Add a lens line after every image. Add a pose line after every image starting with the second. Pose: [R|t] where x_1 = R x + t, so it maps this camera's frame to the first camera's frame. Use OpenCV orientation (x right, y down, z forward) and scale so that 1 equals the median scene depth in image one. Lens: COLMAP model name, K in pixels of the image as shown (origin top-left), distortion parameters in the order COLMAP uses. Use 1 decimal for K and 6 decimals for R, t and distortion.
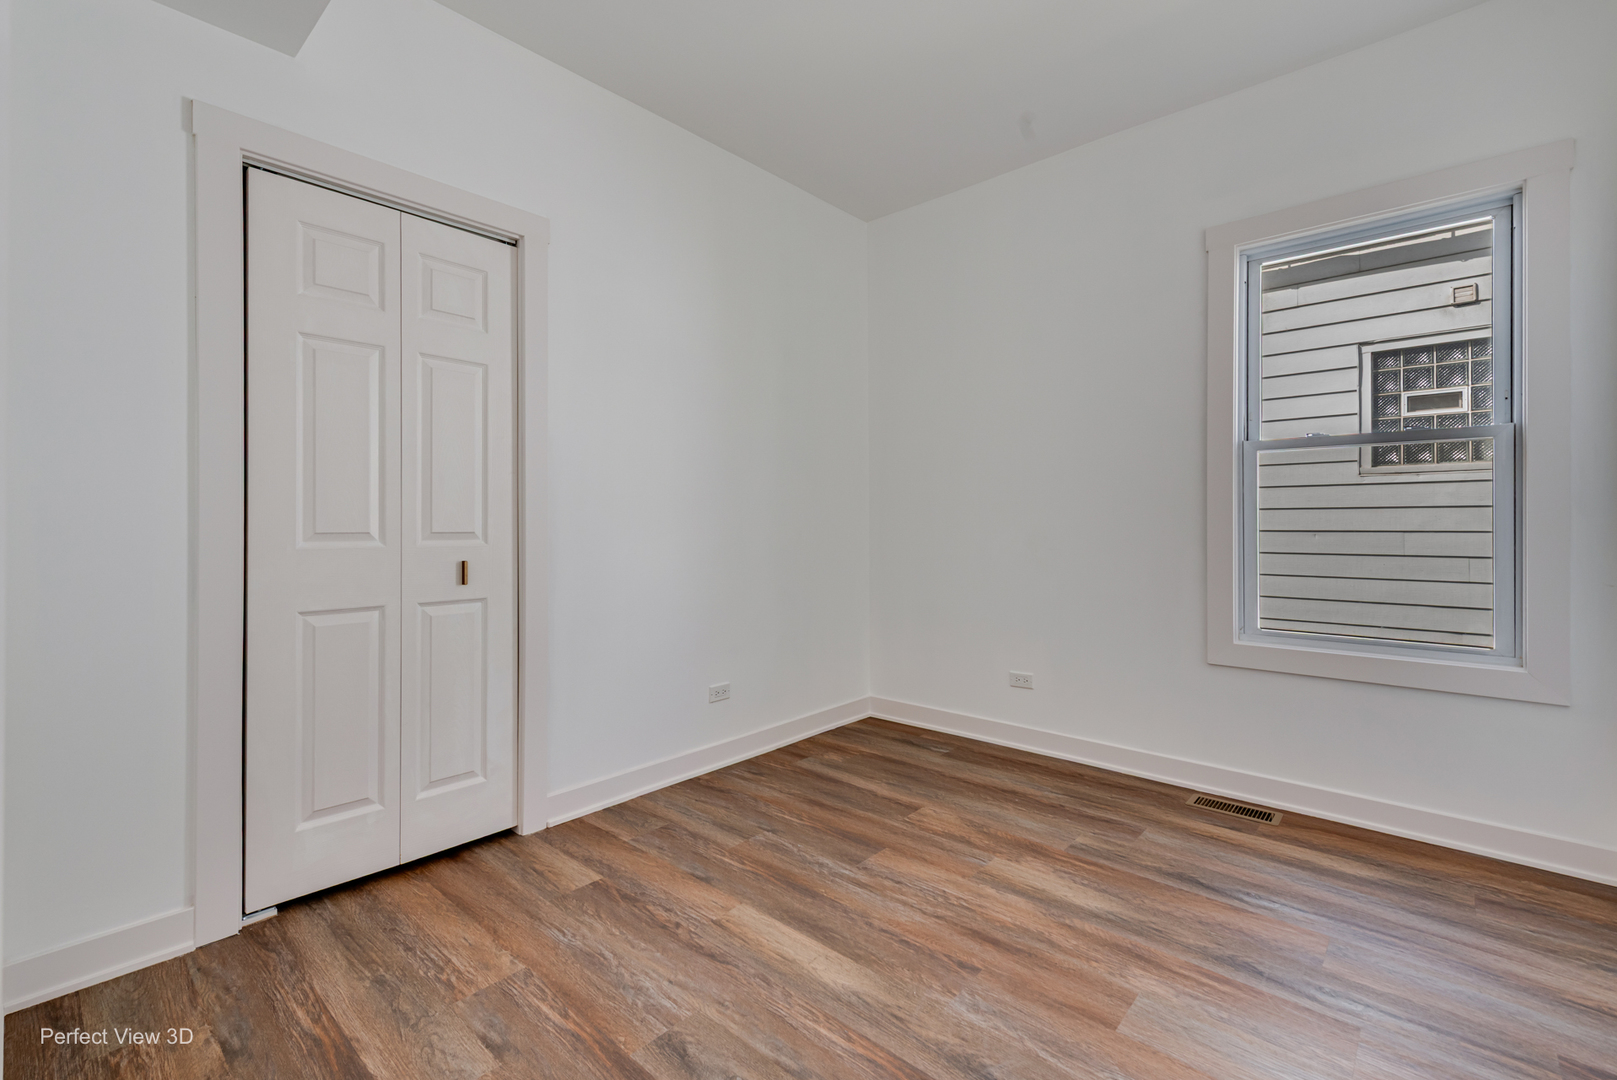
lens RADIAL K [[685.9, 0, 793.2], [0, 685.9, 527.6], [0, 0, 1]] dist [-0.002509, -0.000024]
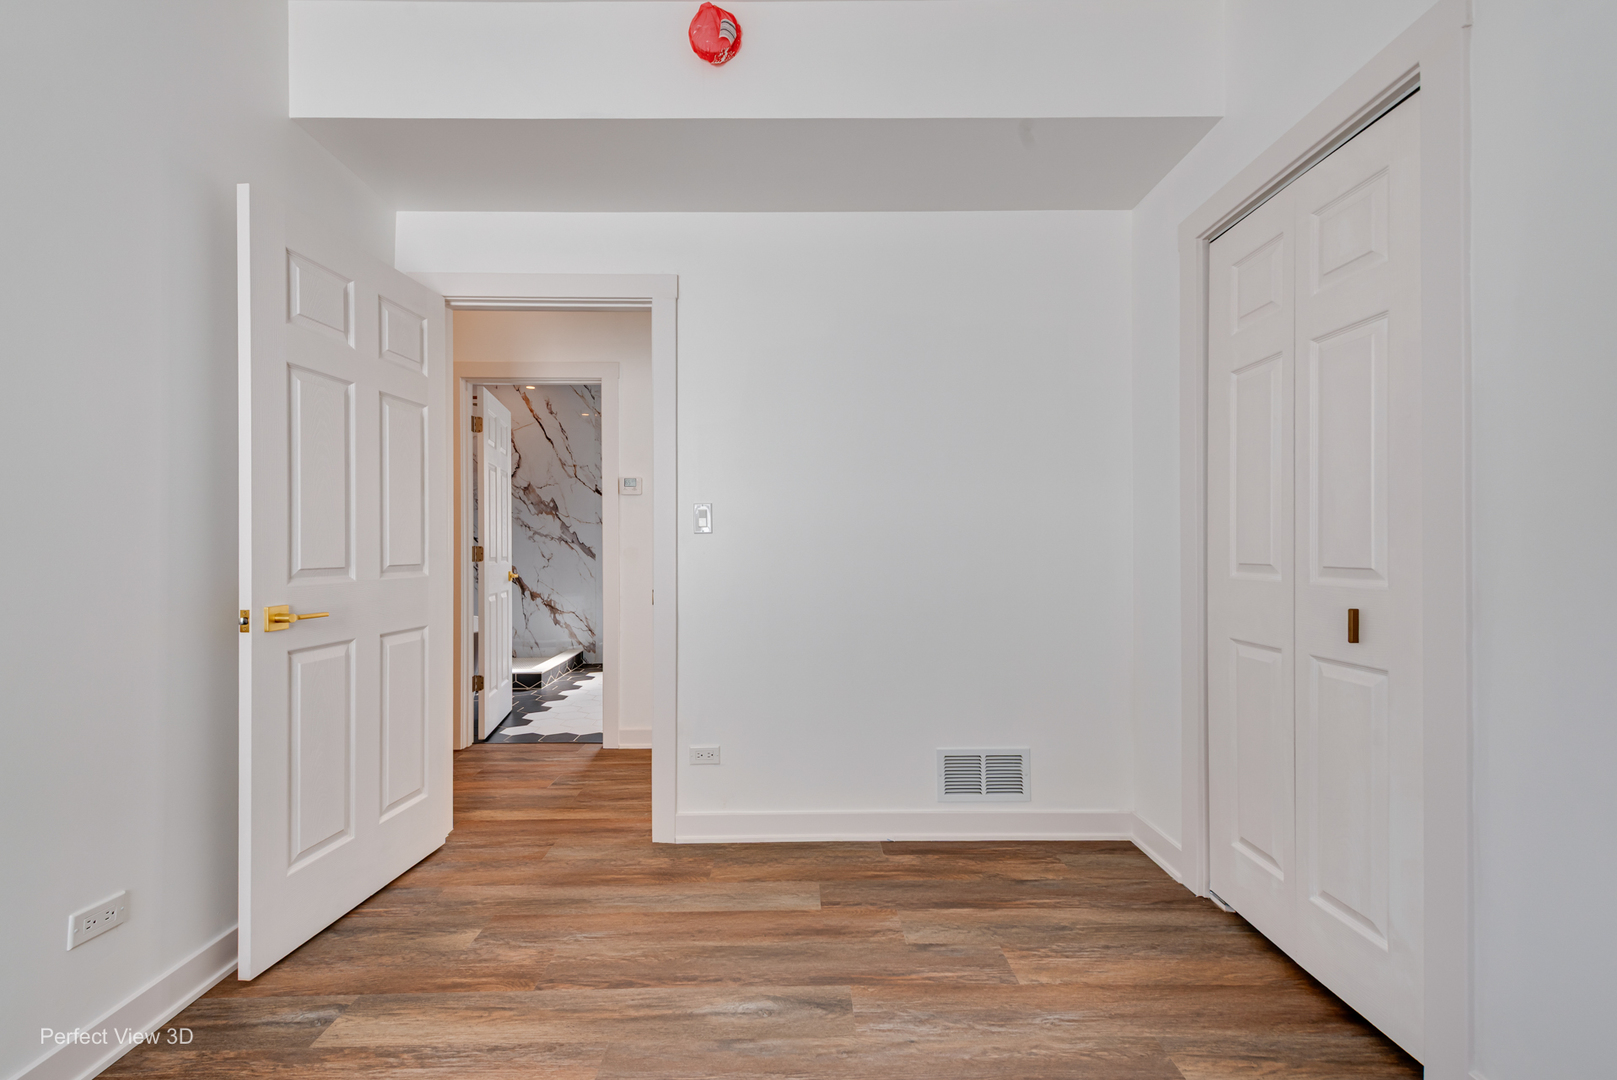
lens RADIAL K [[685.9, 0, 808.5], [0, 685.9, 556.2], [0, 0, 1]] dist [-0.002509, -0.000024]
pose [[-0.721414, 0.010041, -0.692431, 0.567237], [0.000274, 0.999899, 0.014215, -0.021514], [0.692504, 0.010065, -0.721344, 1.559864]]
